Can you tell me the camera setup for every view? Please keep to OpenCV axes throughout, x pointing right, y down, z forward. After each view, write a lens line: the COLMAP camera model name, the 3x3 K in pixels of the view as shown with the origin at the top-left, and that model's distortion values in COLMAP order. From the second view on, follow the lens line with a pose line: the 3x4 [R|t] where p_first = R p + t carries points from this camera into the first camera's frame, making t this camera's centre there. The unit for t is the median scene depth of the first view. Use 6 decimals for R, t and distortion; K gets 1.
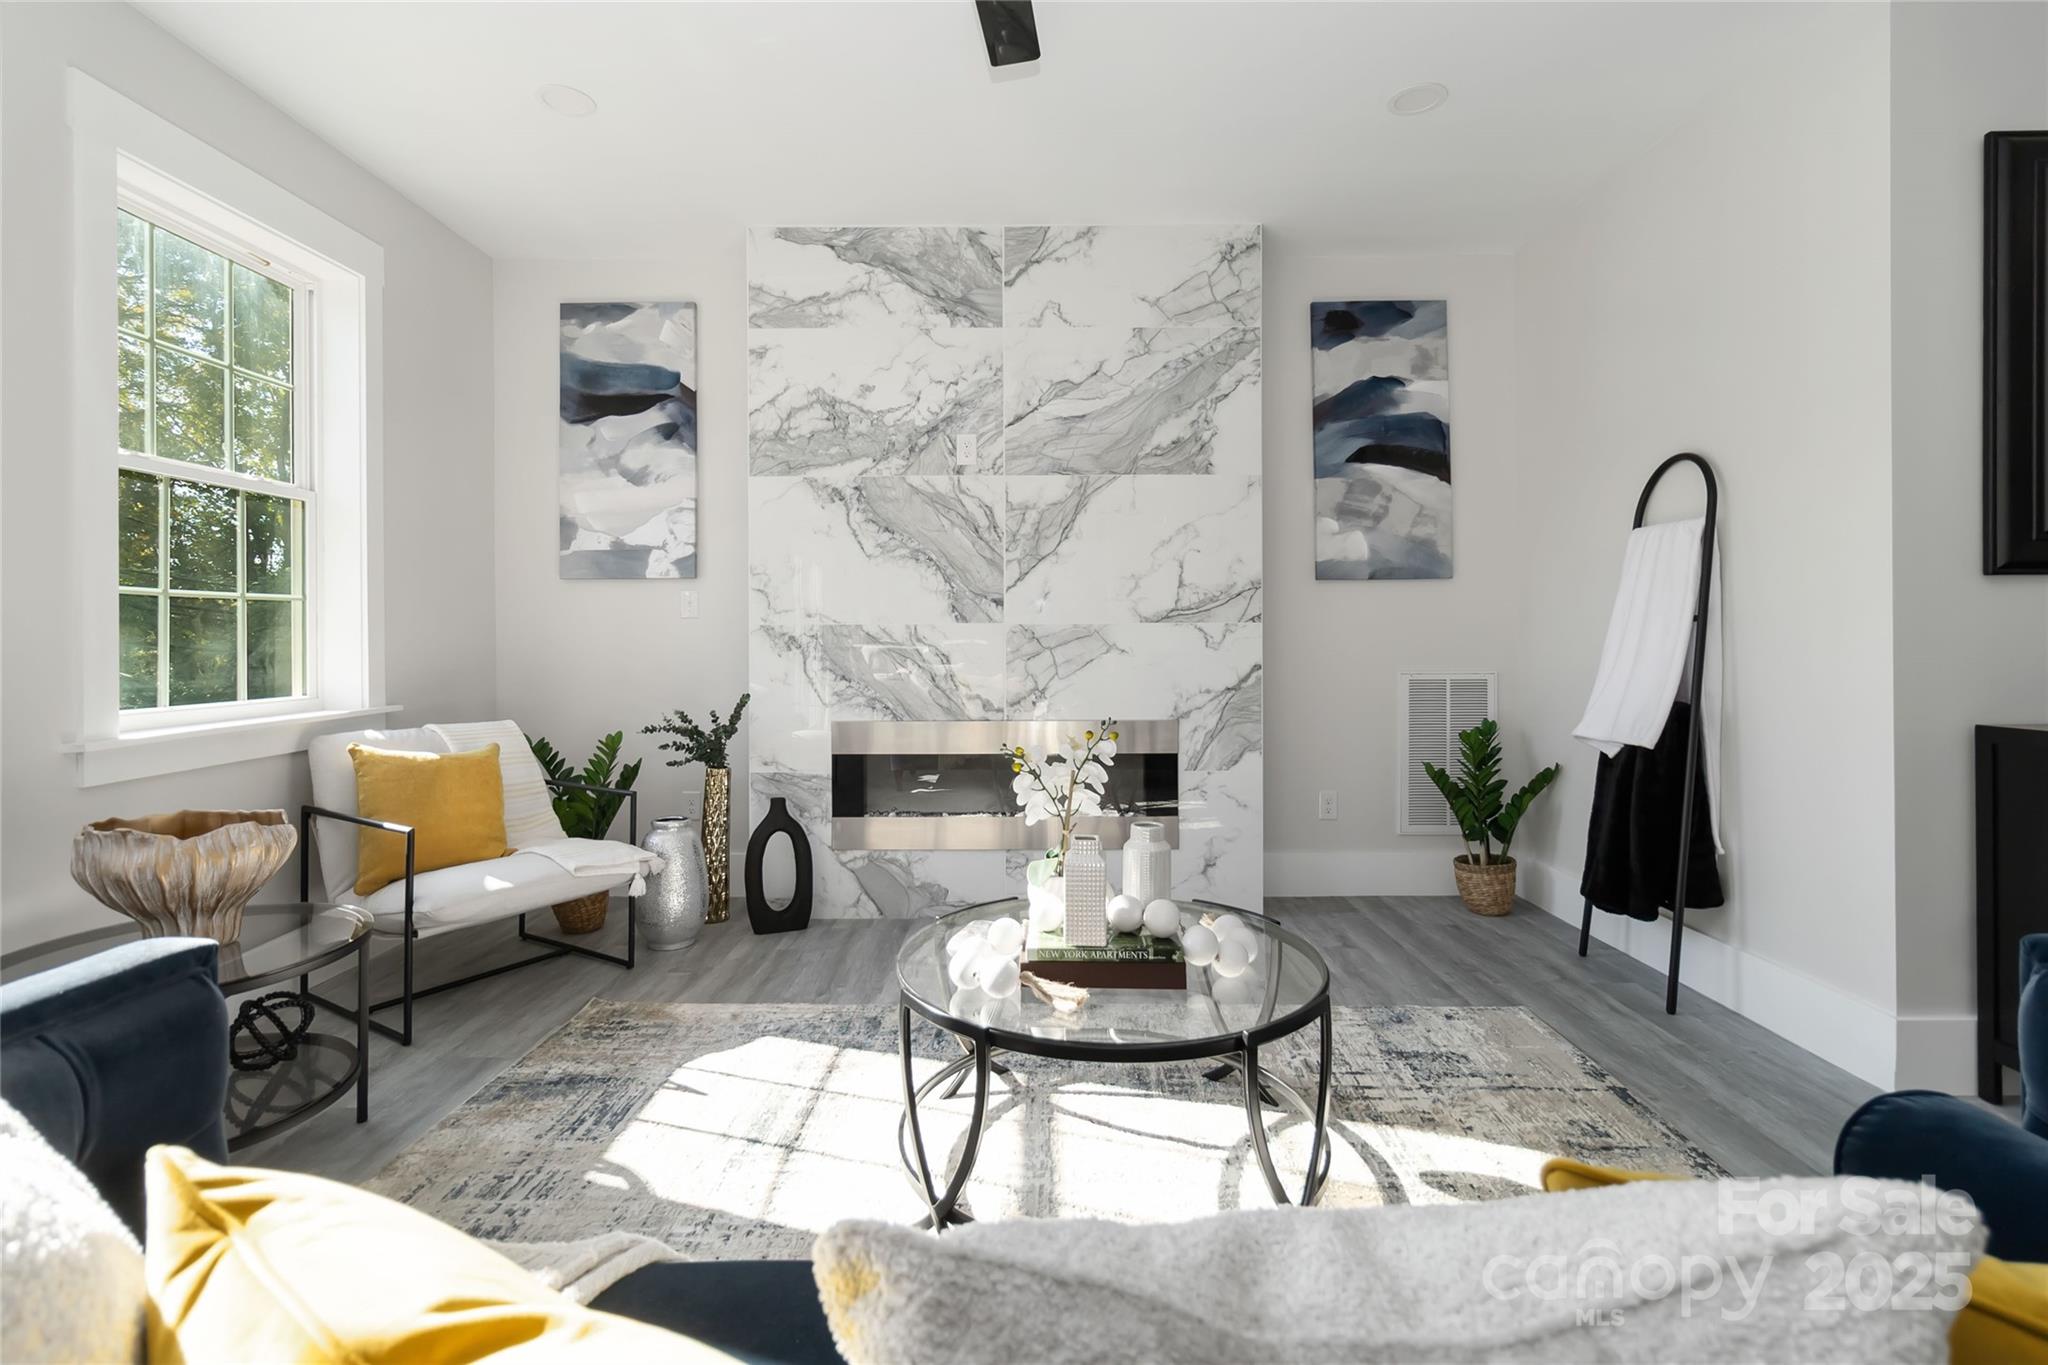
lens RADIAL K [[949.1, 0, 1027.5], [0, 949.1, 630.2], [0, 0, 1]] dist [0.000828, 0.000195]
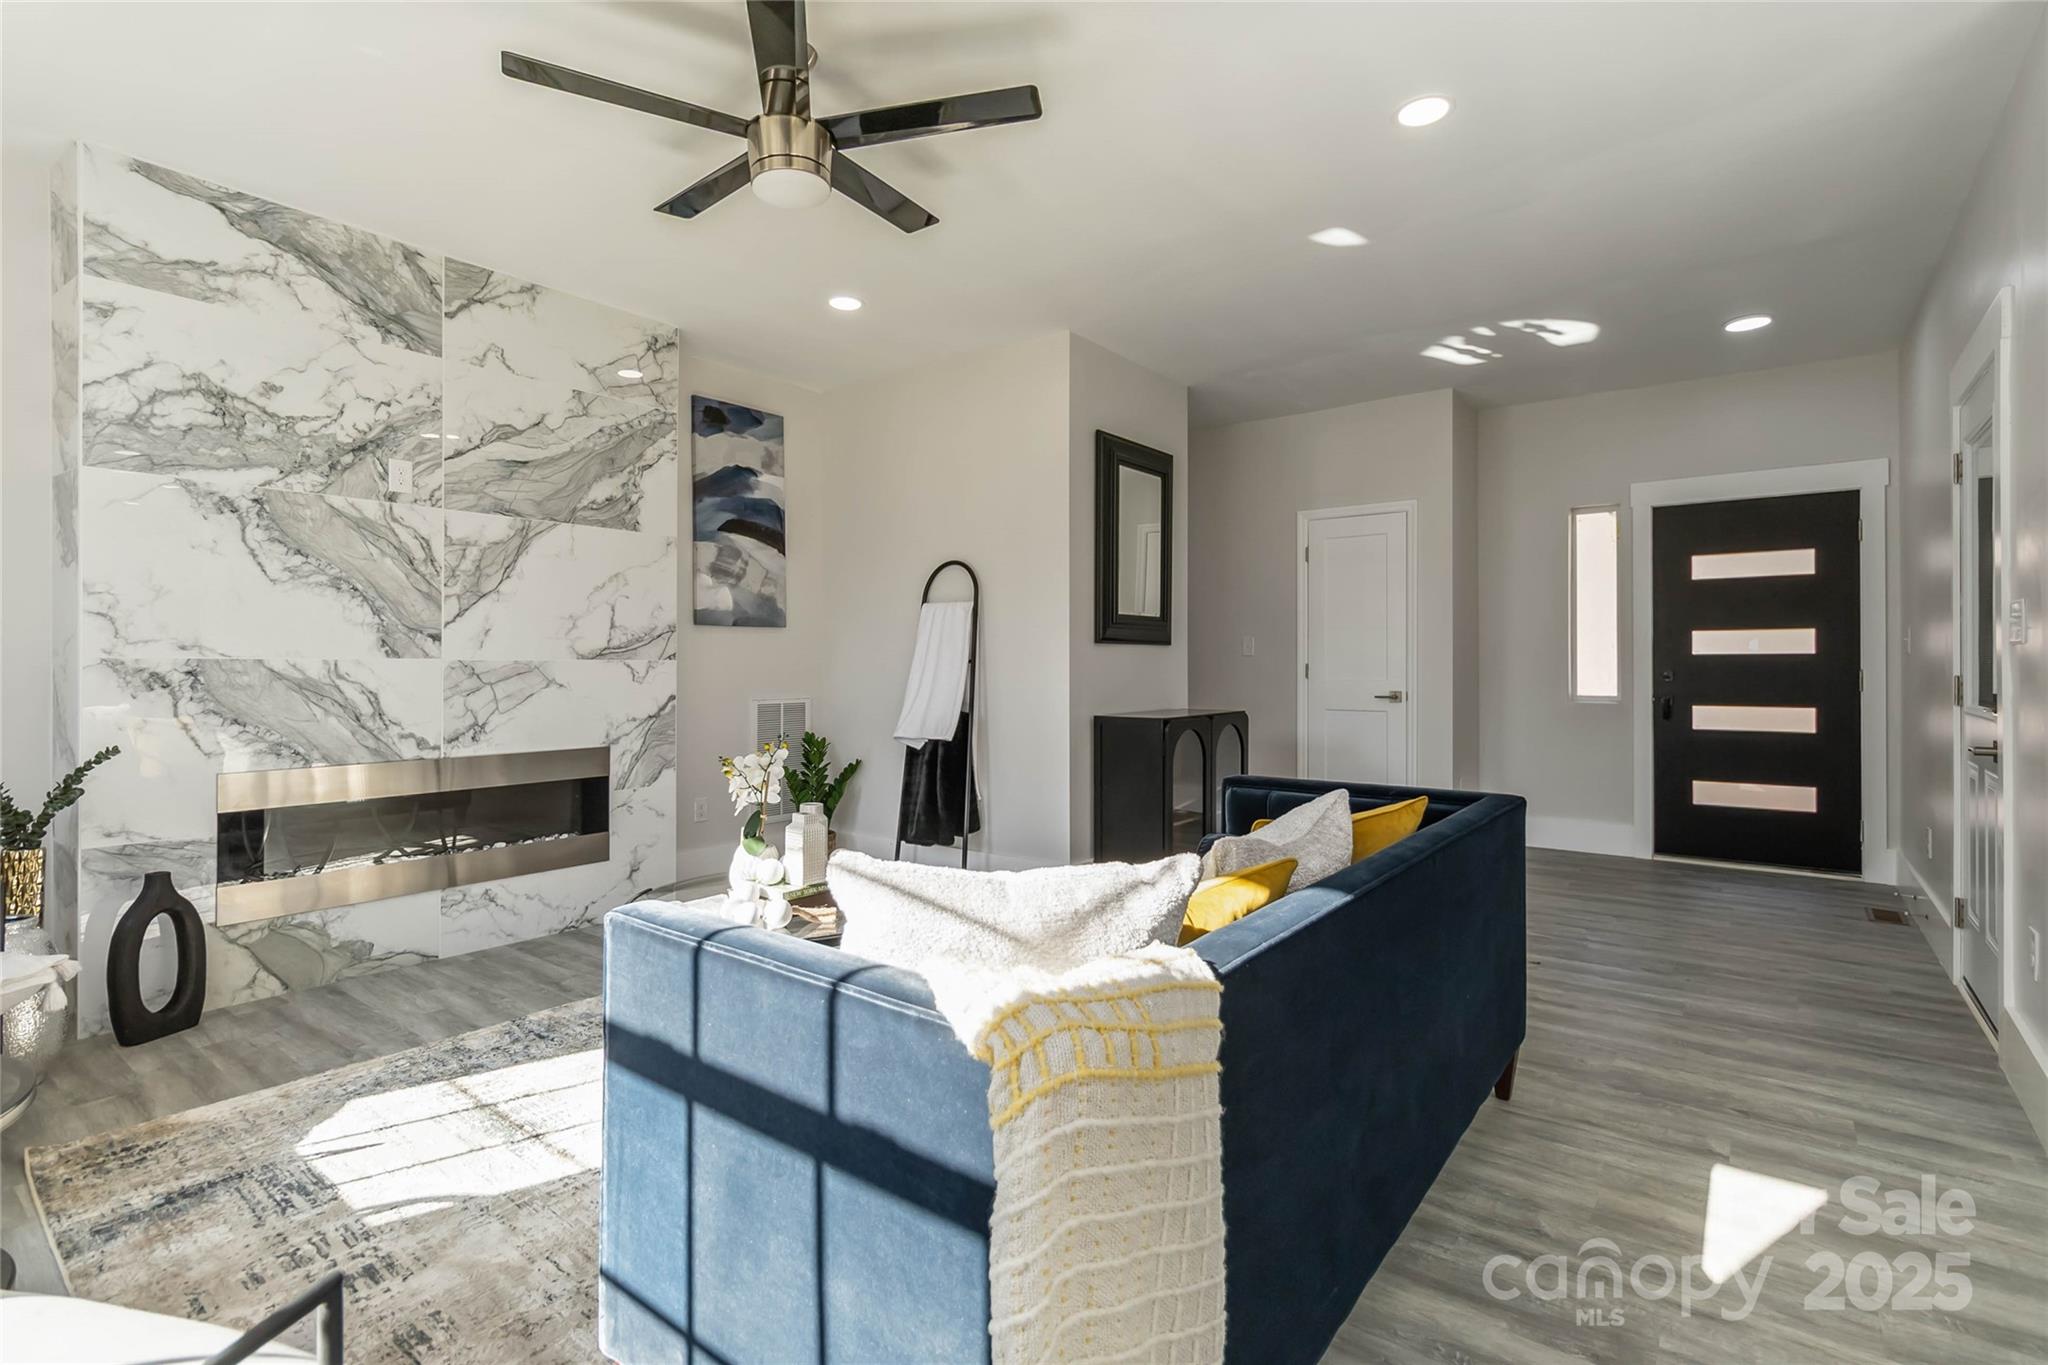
lens RADIAL K [[953.0, 0, 1011.0], [0, 953.0, 658.7], [0, 0, 1]] dist [0.006897, 0.000804]
pose [[0.616959, 0.008570, 0.786949, -0.439621], [-0.007848, 0.999958, -0.004736, -0.007617], [-0.786956, -0.003254, 0.617000, -0.075153]]
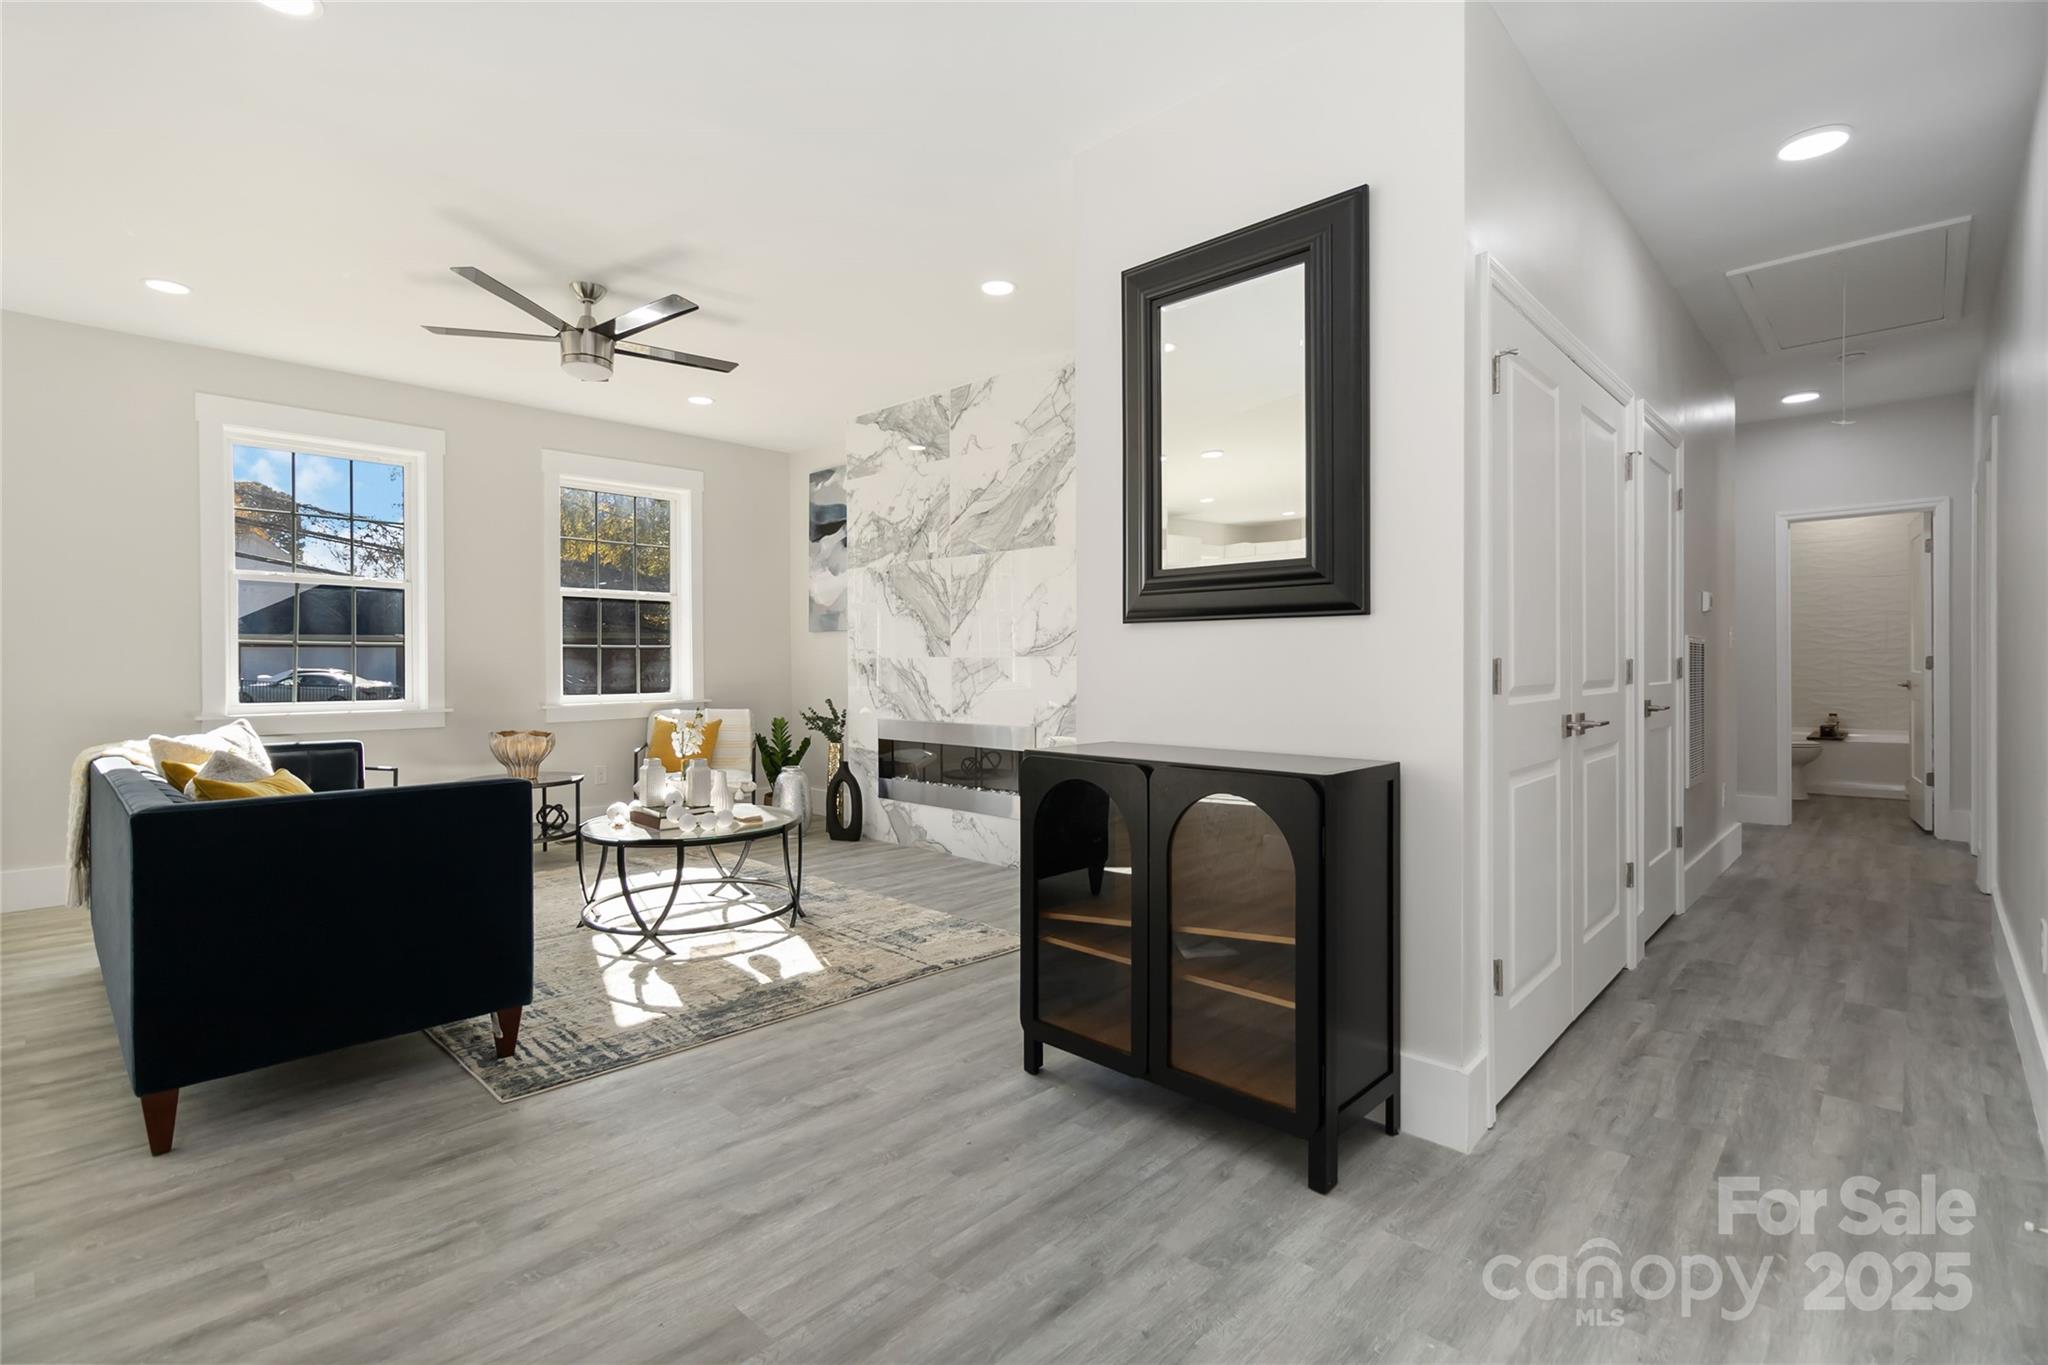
lens RADIAL K [[956.8, 0, 1031.5], [0, 956.8, 663.5], [0, 0, 1]] dist [0.003002, 0.000092]
pose [[0.728282, 0.003319, -0.685270, 1.094722], [0.003083, 0.999962, 0.008120, -0.009031], [0.685271, -0.008027, 0.728244, -0.004552]]
